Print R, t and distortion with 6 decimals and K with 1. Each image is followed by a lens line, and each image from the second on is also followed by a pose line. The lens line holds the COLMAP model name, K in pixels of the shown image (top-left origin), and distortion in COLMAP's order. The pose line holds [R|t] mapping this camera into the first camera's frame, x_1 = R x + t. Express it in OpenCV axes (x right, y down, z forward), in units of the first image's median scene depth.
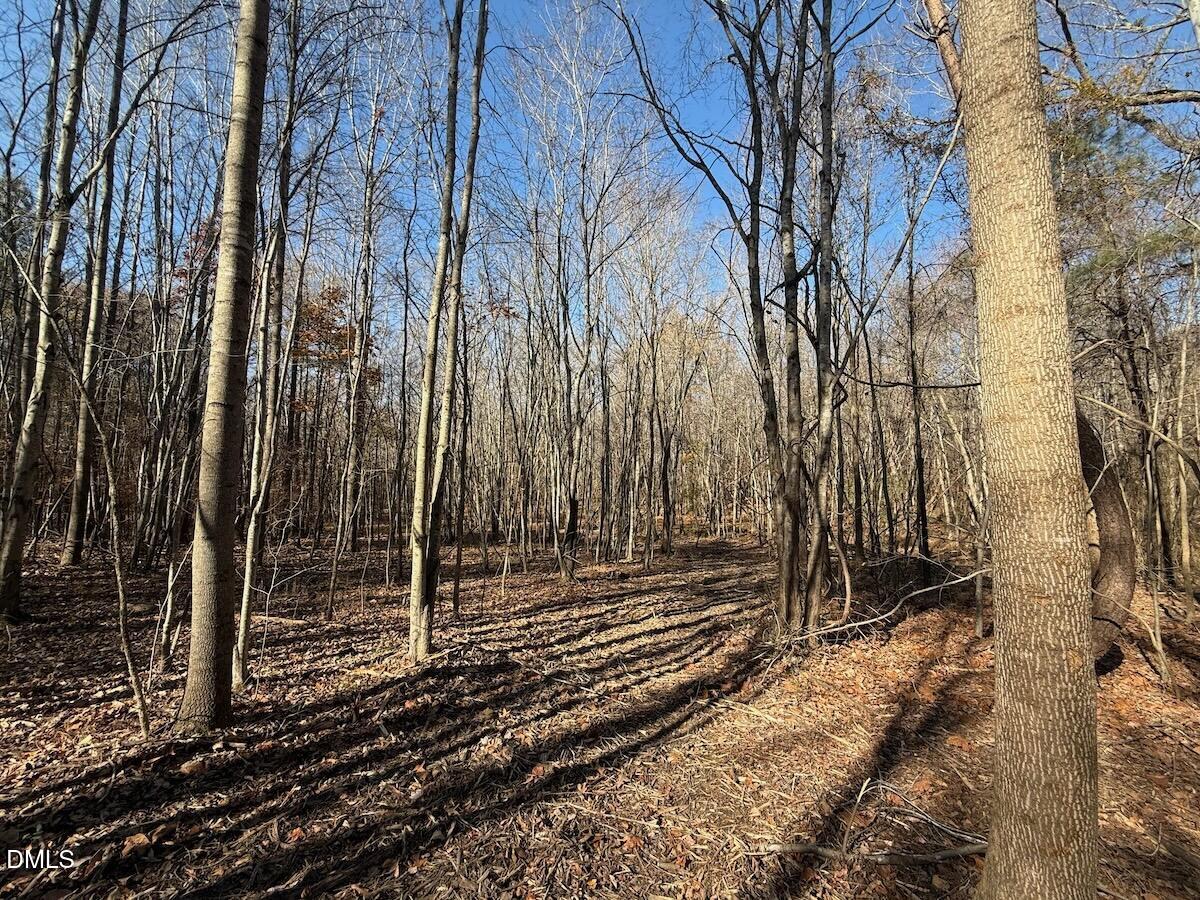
lens RADIAL K [[482.0, 0, 597.8], [0, 482.0, 451.7], [0, 0, 1]] dist [-0.000593, 0.000082]
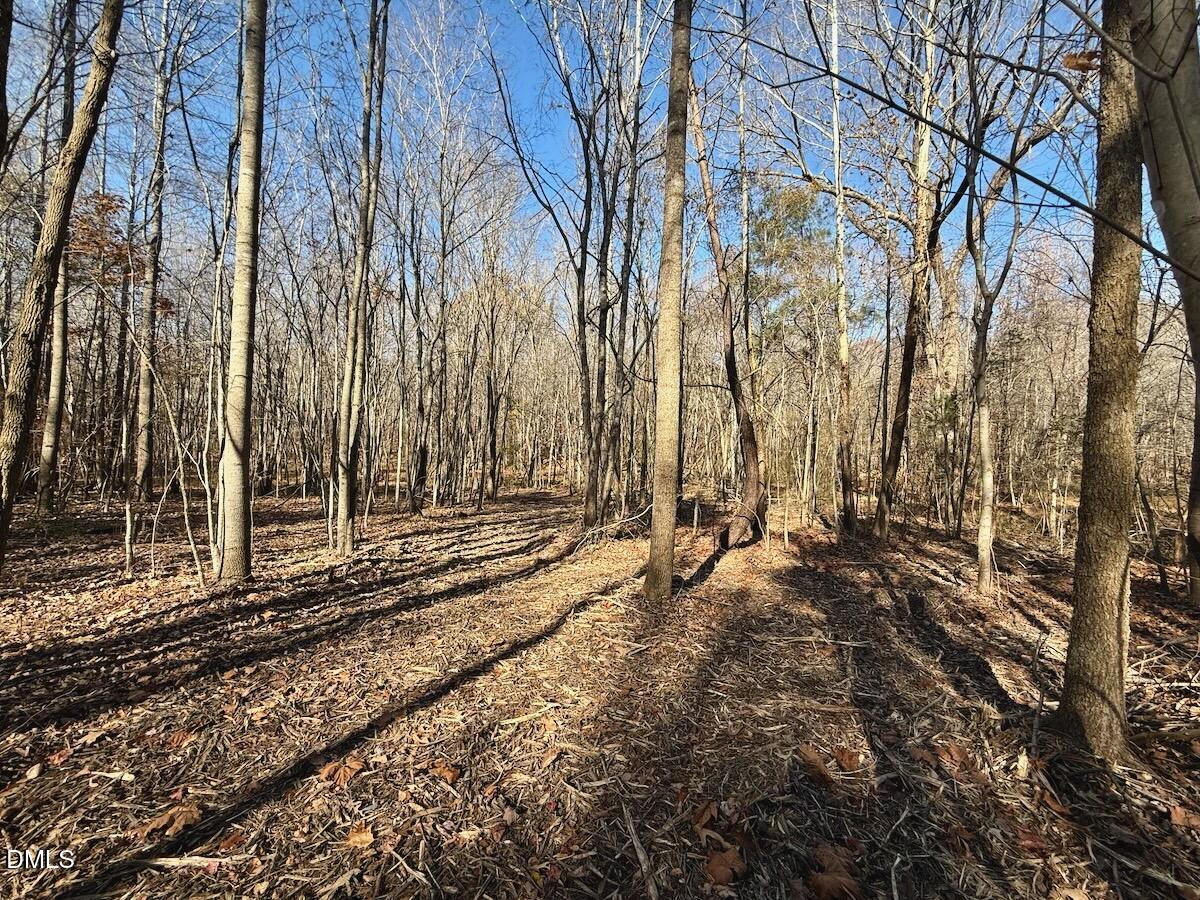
lens RADIAL K [[482.0, 0, 600.0], [0, 482.0, 446.7], [0, 0, 1]] dist [-0.000593, 0.000082]
pose [[0.927462, 0.028329, 0.372842, -0.147699], [-0.057756, 0.996013, 0.067992, -0.021642], [-0.369429, -0.084594, 0.925401, -0.393988]]
